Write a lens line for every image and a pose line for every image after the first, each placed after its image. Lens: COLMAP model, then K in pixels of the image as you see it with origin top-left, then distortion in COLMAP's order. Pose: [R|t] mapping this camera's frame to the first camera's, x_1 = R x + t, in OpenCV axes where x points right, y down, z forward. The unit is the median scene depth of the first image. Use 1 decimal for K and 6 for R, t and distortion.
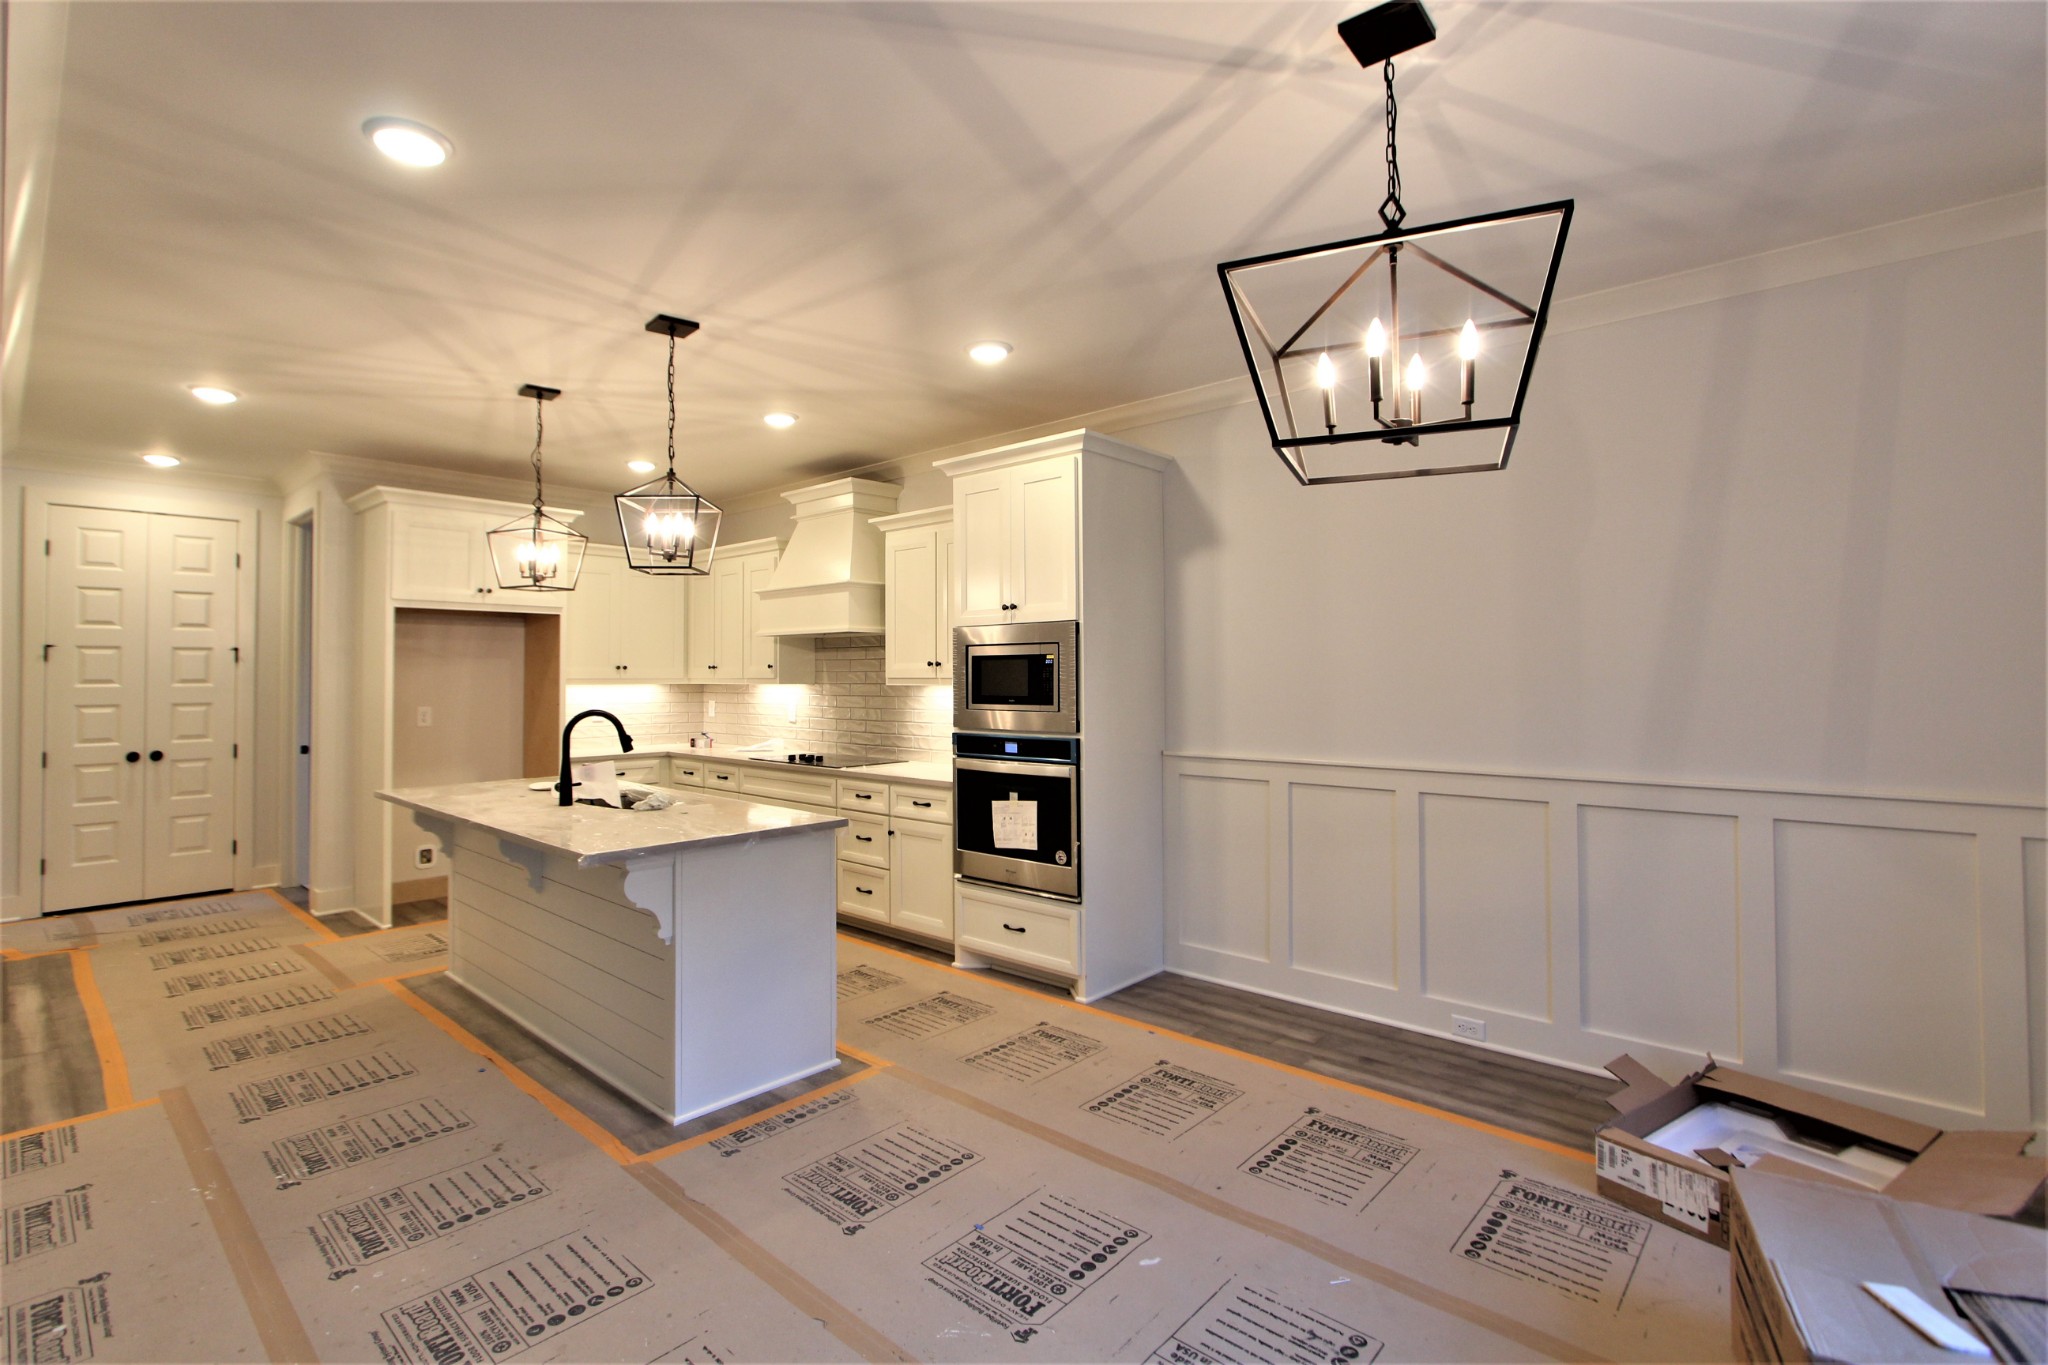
lens RADIAL K [[945.7, 0, 997.1], [0, 945.7, 651.6], [0, 0, 1]] dist [-0.014504, 0.001362]
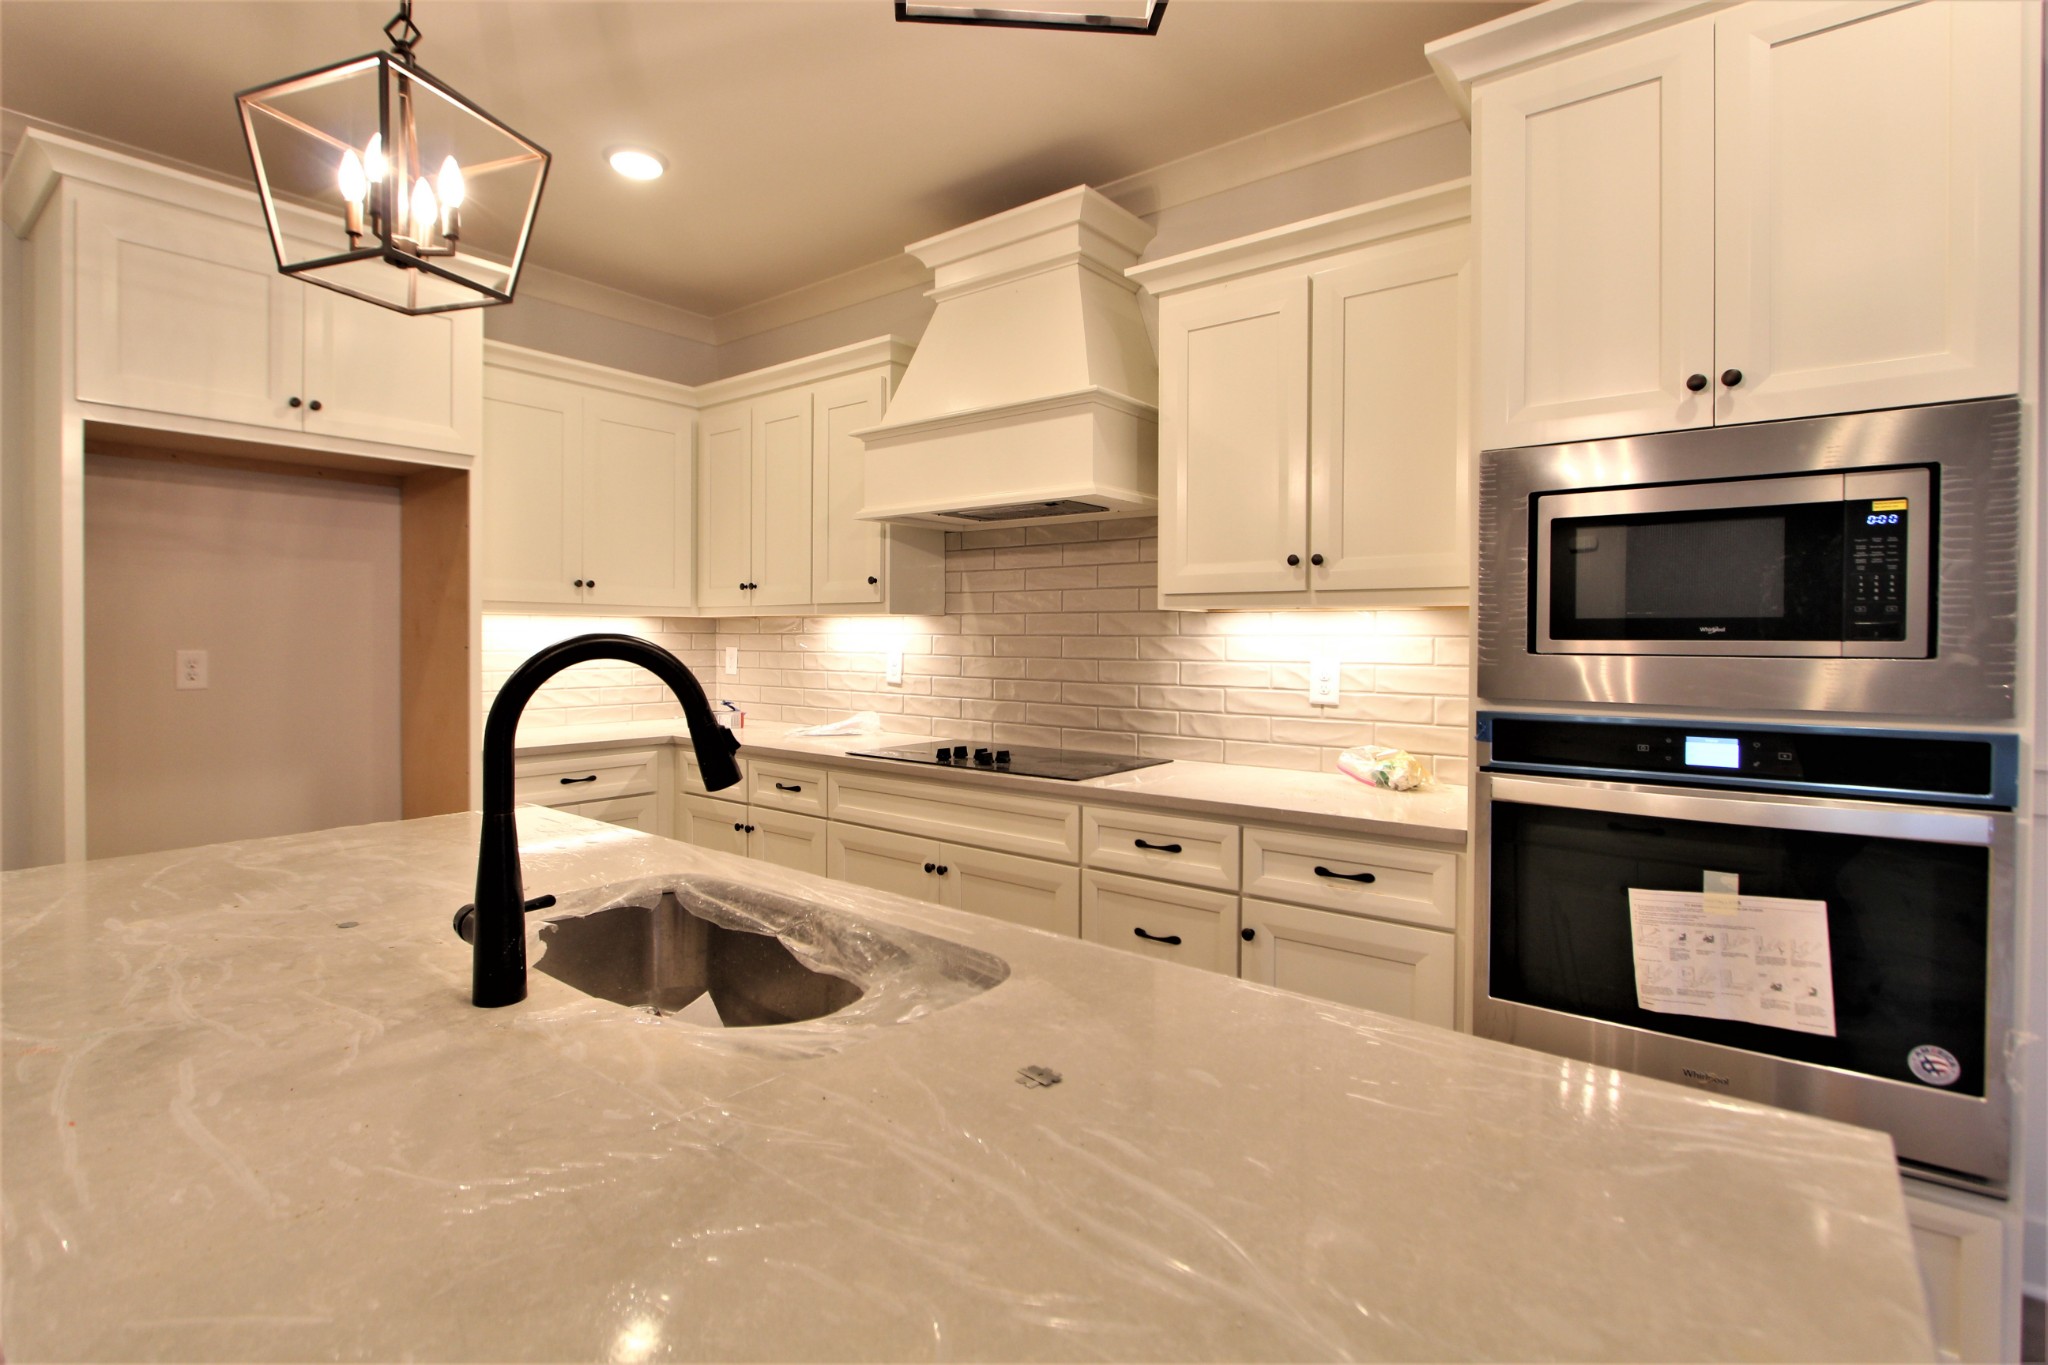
lens RADIAL K [[966.4, 0, 996.7], [0, 966.4, 649.7], [0, 0, 1]] dist [-0.015657, 0.003374]
pose [[0.997687, 0.008142, 0.067486, -0.280888], [-0.010688, 0.999241, 0.037455, 0.045963], [-0.067130, -0.038090, 0.997017, 0.604279]]
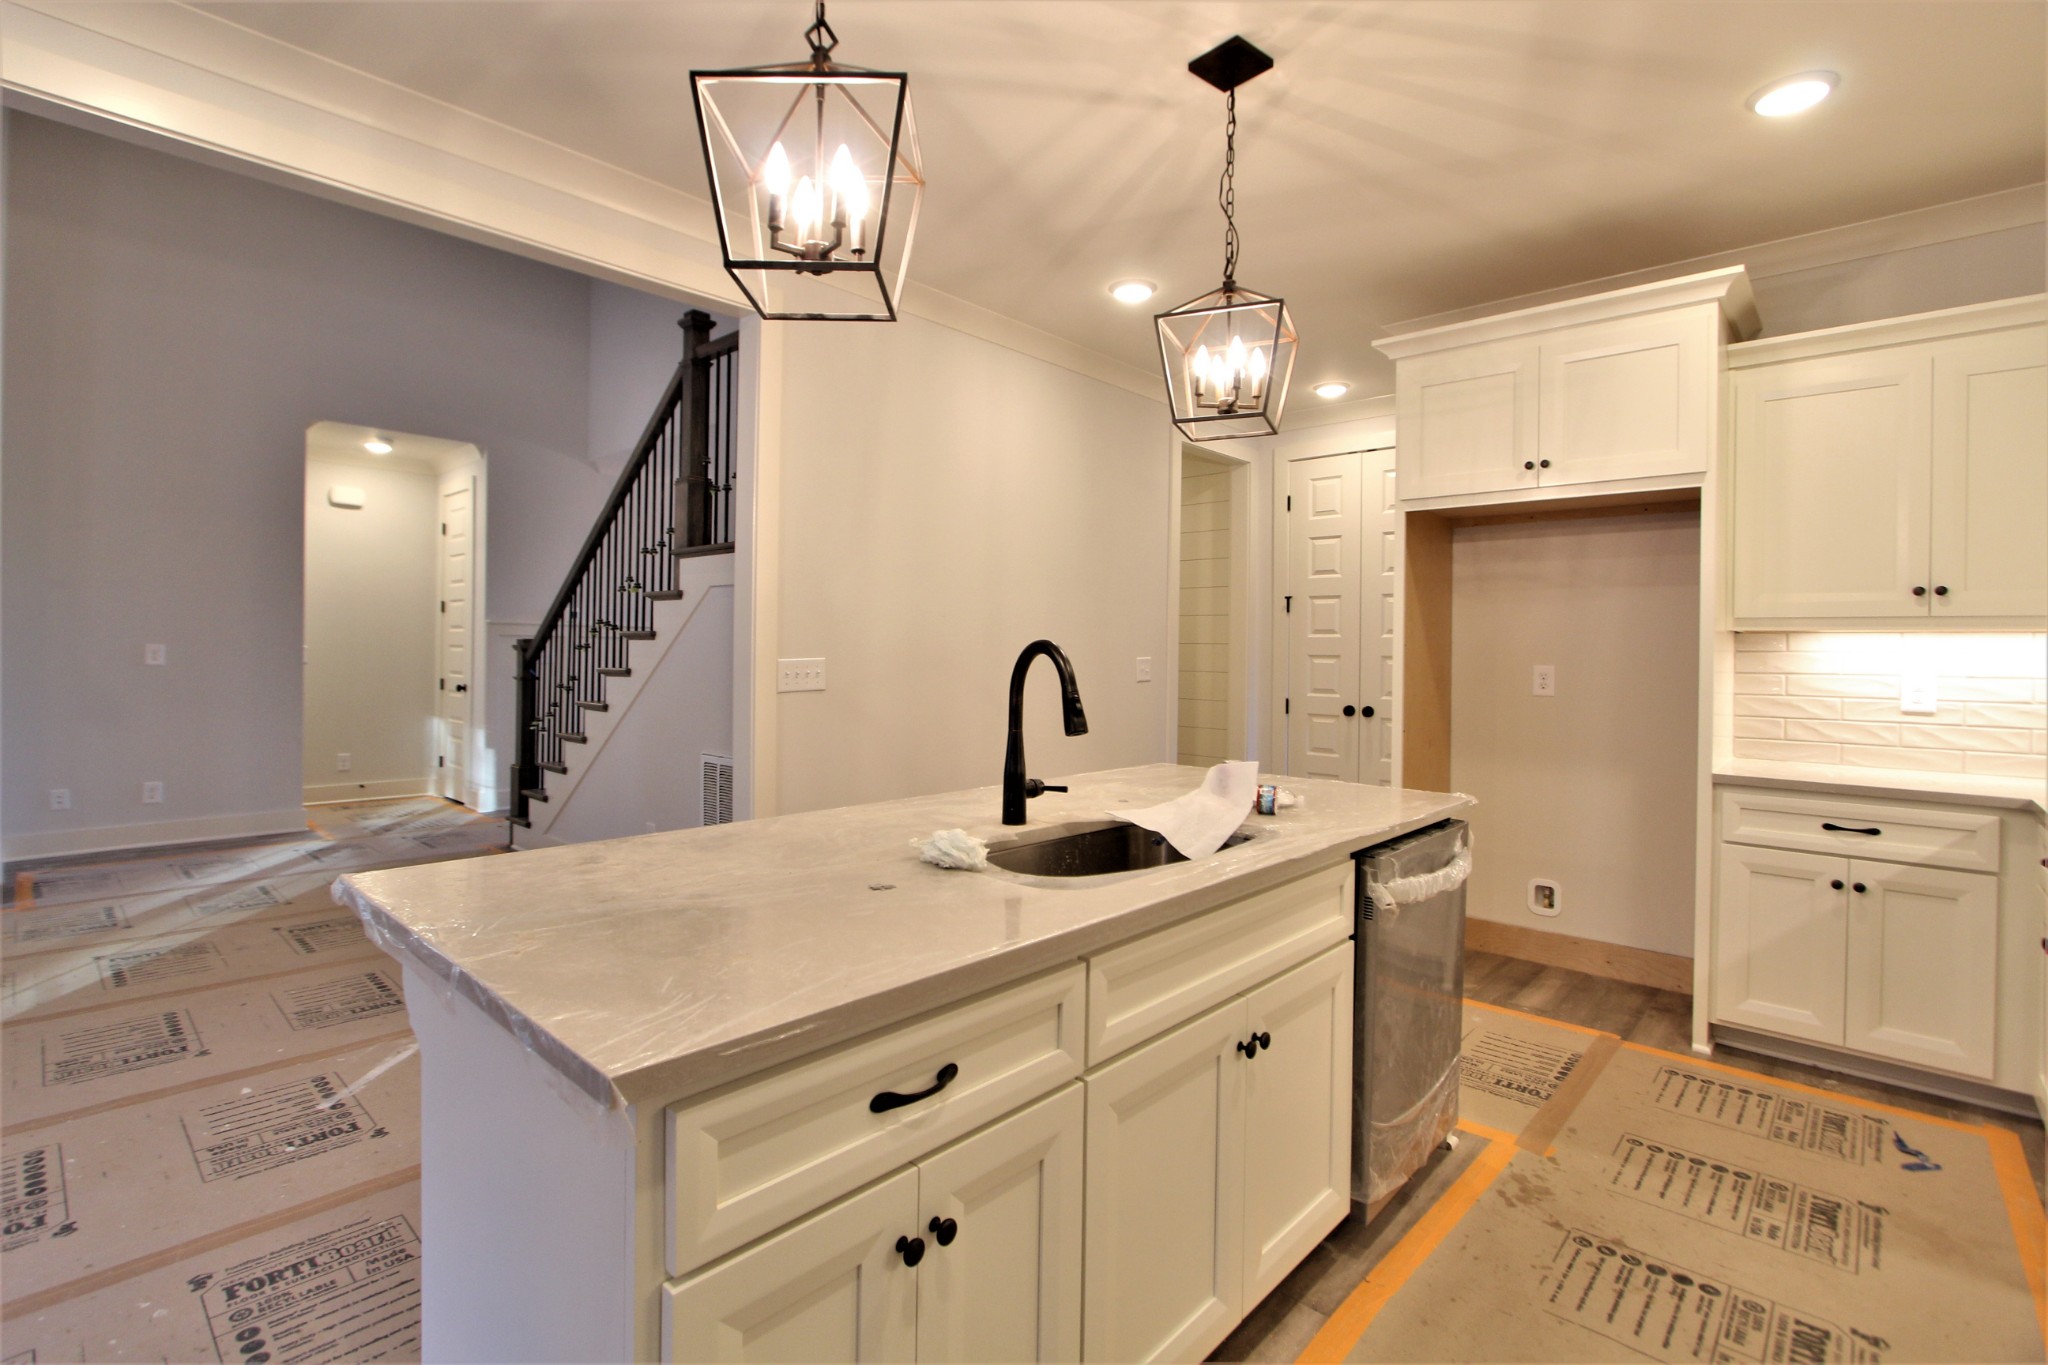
lens RADIAL K [[945.7, 0, 997.1], [0, 945.7, 651.6], [0, 0, 1]] dist [-0.014504, 0.001362]
pose [[-0.010332, 0.005541, -0.999931, 0.053805], [0.011675, 0.999917, 0.005421, 0.054362], [0.999878, -0.011618, -0.010395, 0.826091]]
